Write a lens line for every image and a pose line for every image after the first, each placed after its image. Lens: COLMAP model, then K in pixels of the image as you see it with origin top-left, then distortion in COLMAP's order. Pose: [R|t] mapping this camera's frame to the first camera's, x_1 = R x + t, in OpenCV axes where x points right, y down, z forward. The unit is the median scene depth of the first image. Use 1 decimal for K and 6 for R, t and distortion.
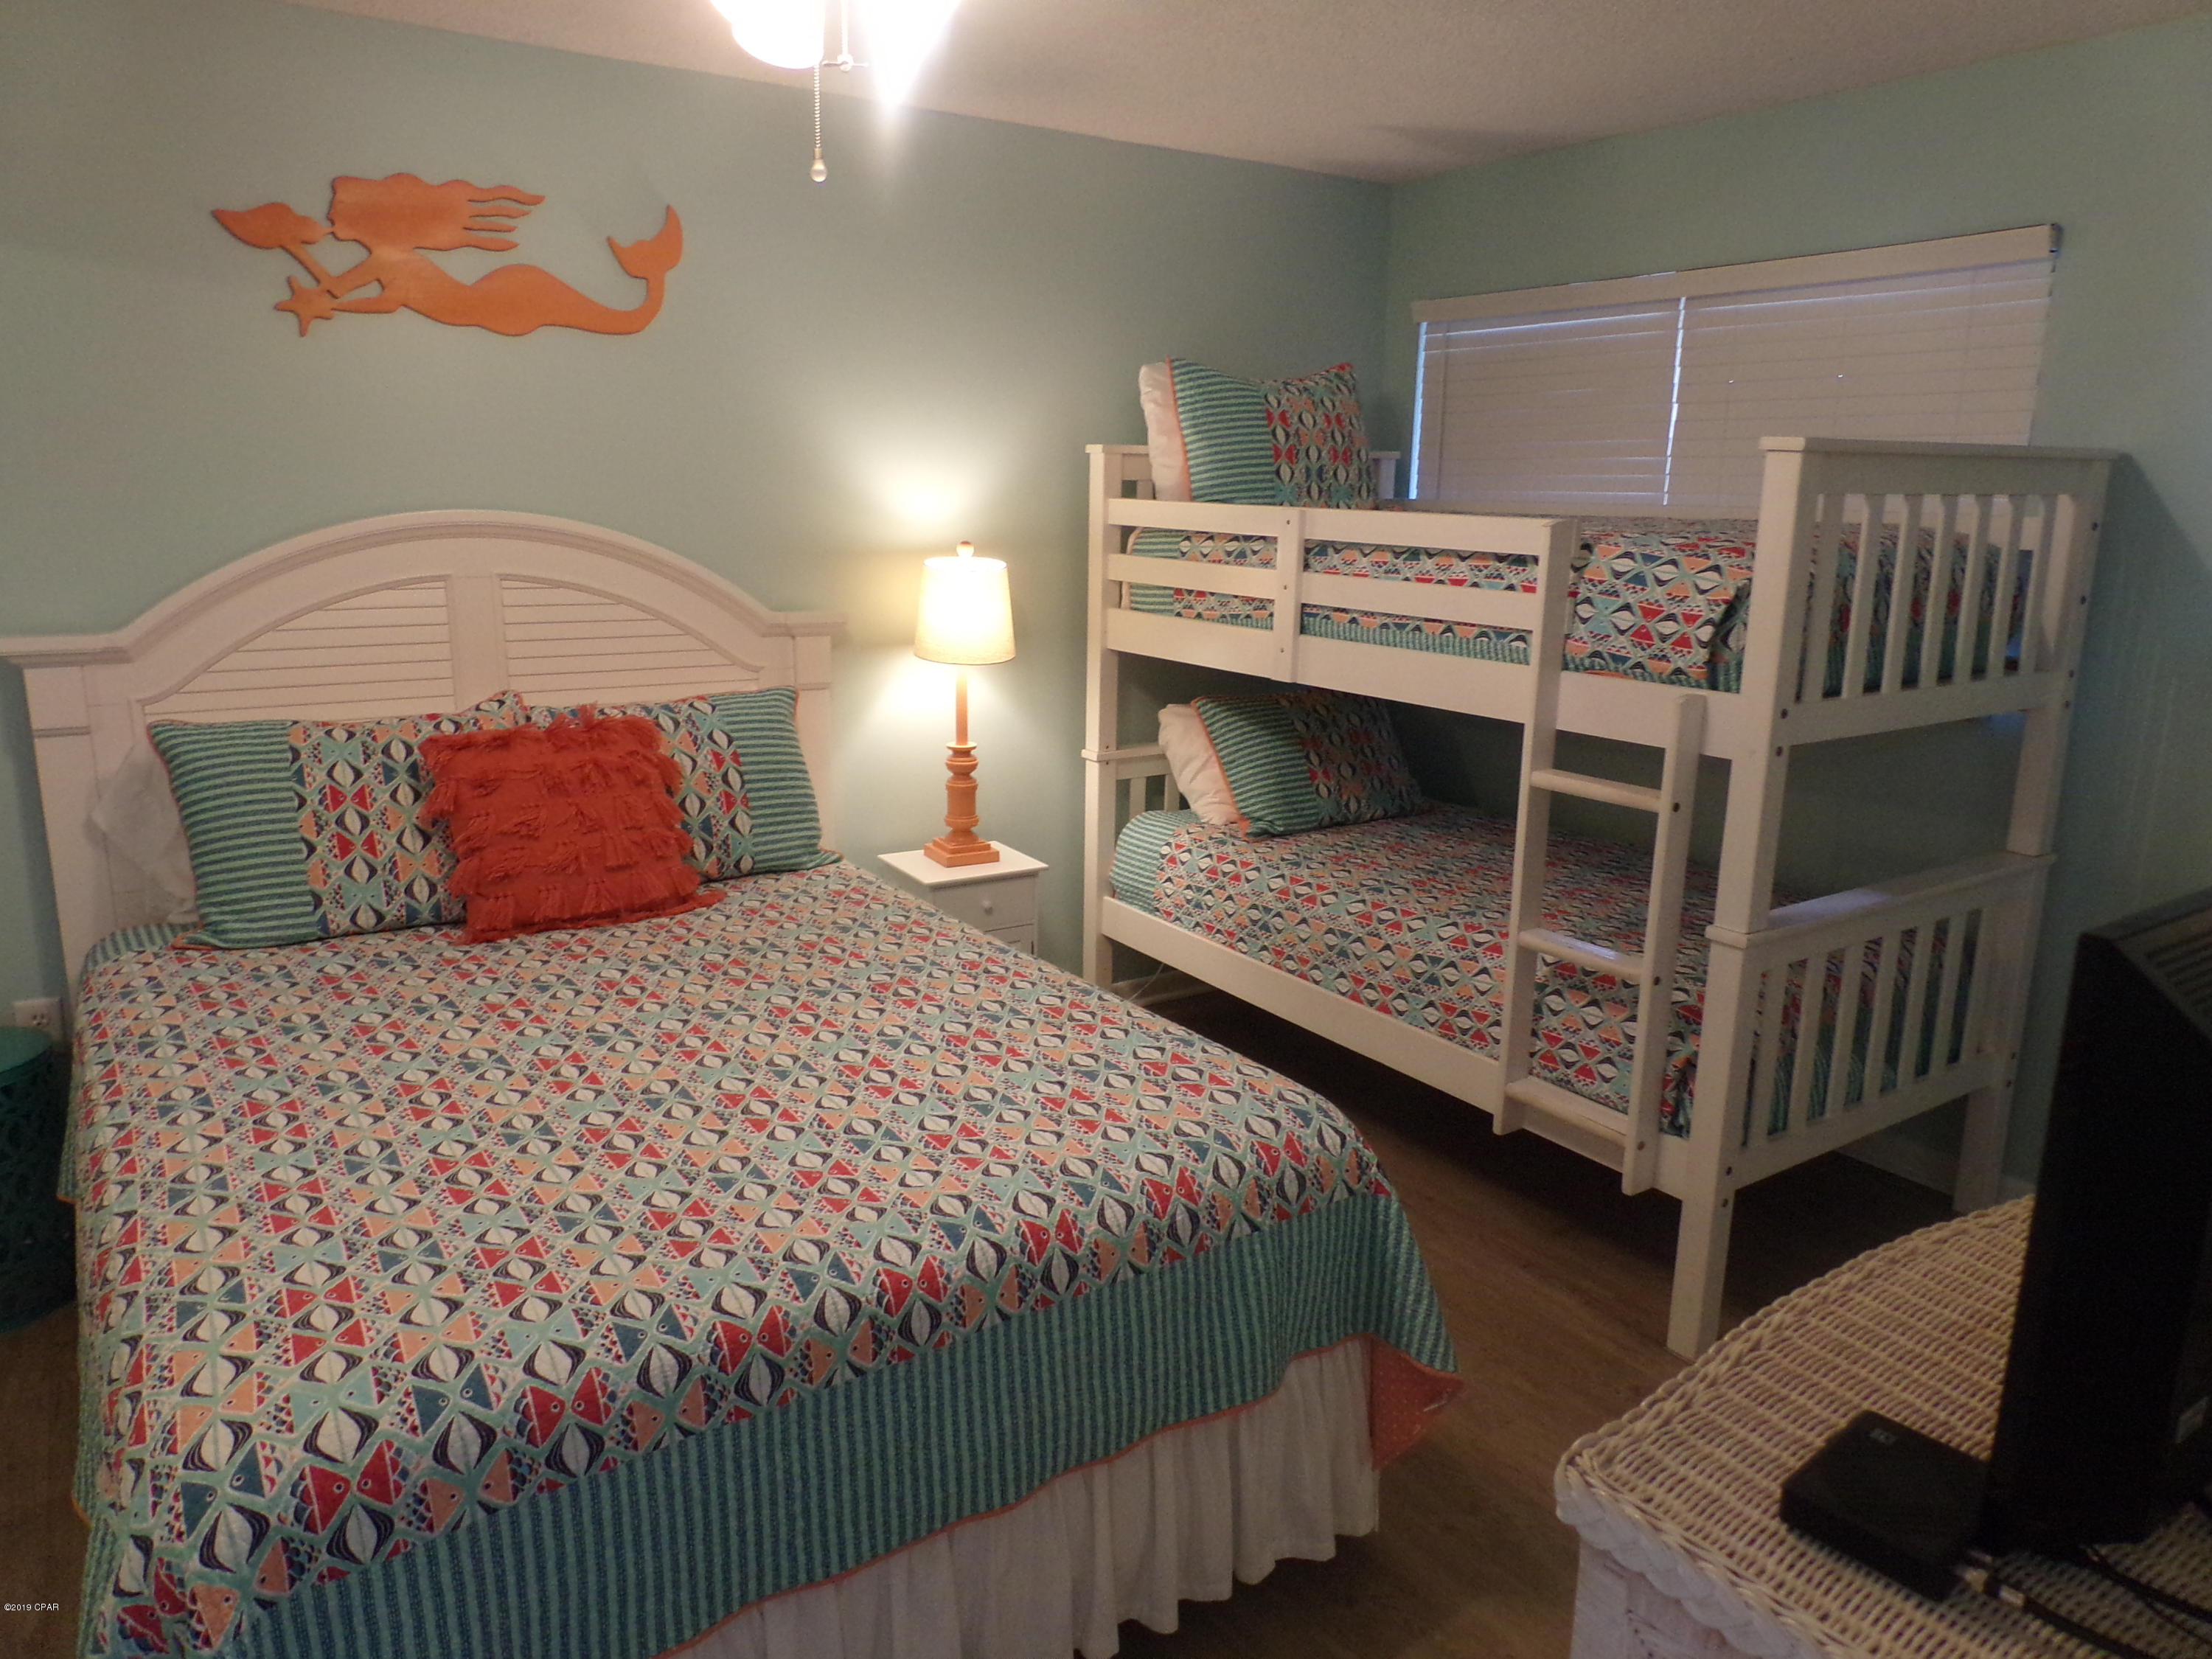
lens RADIAL K [[1498.0, 0, 1105.9], [0, 1498.0, 818.7], [0, 0, 1]] dist [0.016694, -0.027276]
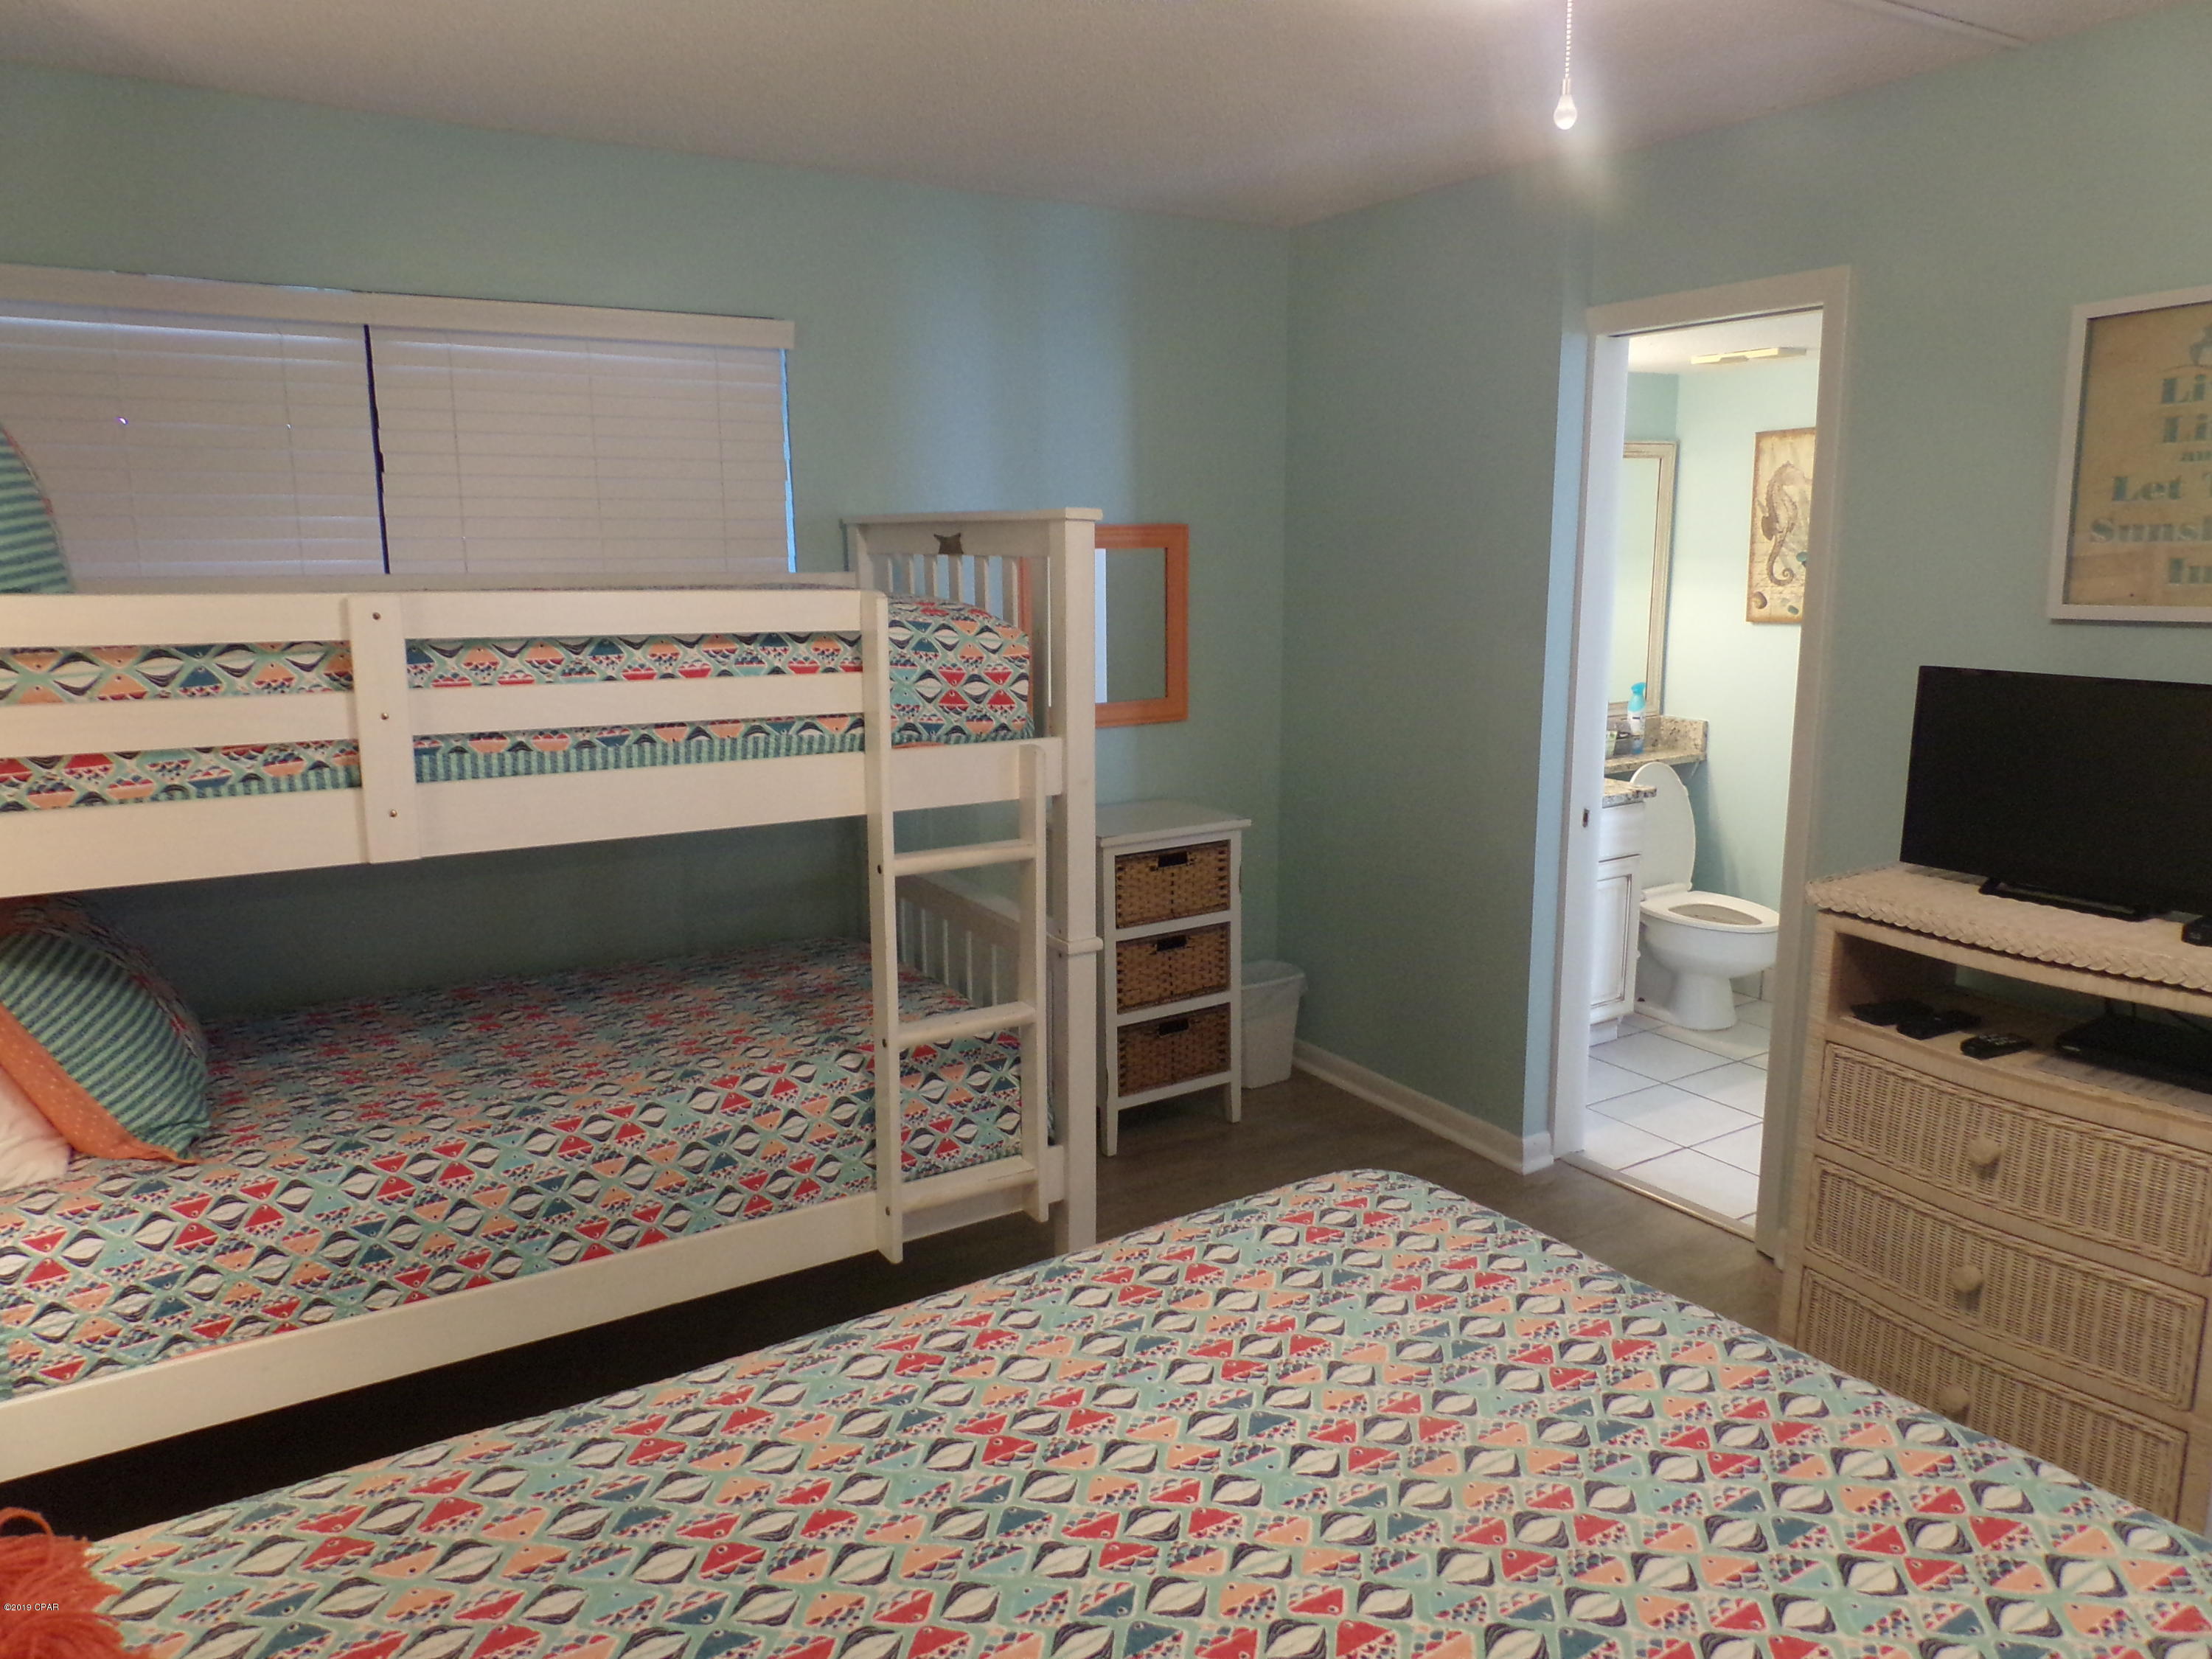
lens RADIAL K [[1498.0, 0, 1106.6], [0, 1498.0, 815.9], [0, 0, 1]] dist [0.016694, -0.027276]
pose [[0.022783, -0.189378, 0.981640, -0.586277], [0.218195, 0.959166, 0.179978, -0.187867], [-0.975639, 0.210088, 0.063174, 0.777041]]
